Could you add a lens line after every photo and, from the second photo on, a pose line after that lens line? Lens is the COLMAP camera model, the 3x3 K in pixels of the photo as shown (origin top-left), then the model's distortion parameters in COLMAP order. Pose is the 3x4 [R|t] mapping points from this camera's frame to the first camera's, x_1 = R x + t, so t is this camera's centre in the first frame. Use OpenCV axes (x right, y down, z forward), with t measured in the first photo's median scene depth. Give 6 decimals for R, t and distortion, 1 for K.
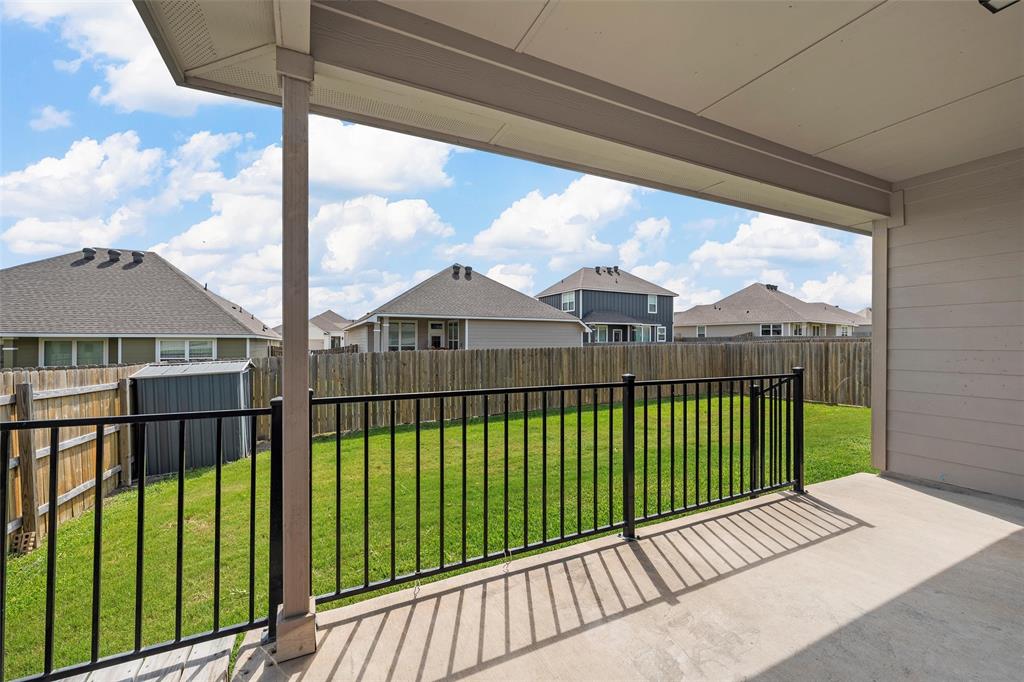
lens RADIAL K [[410.7, 0, 514.2], [0, 410.7, 341.4], [0, 0, 1]] dist [-0.002188, -0.000138]
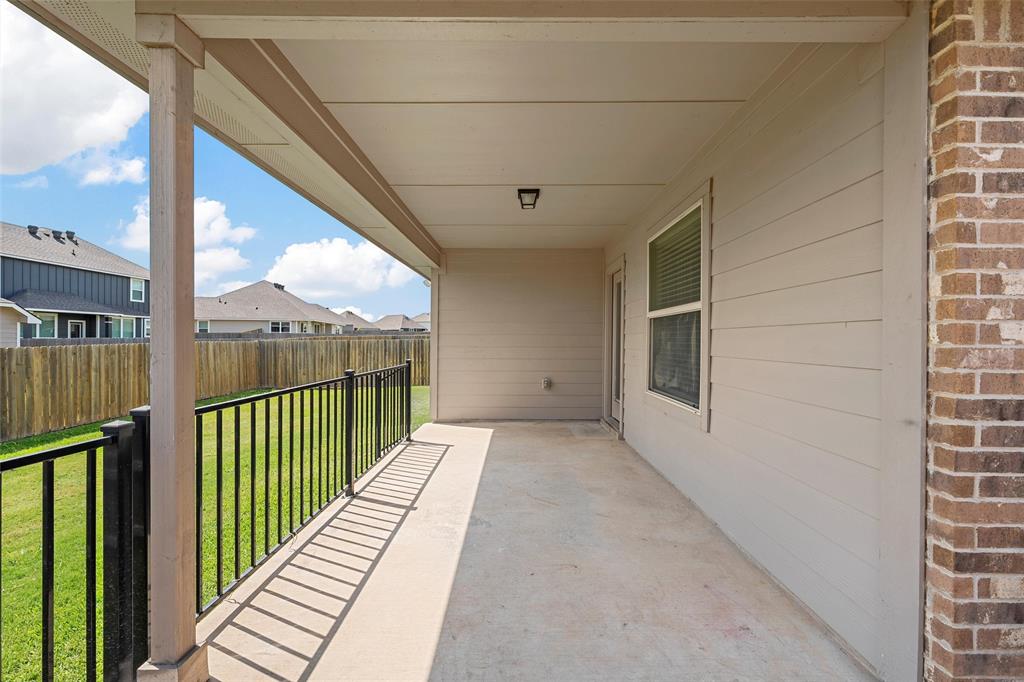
lens RADIAL K [[404.6, 0, 515.1], [0, 404.6, 339.2], [0, 0, 1]] dist [0.000339, -0.000016]
pose [[0.444326, 0.001870, 0.895863, -0.140111], [-0.005890, 0.999982, 0.000834, -0.004092], [-0.895846, -0.005647, 0.444329, -0.006243]]
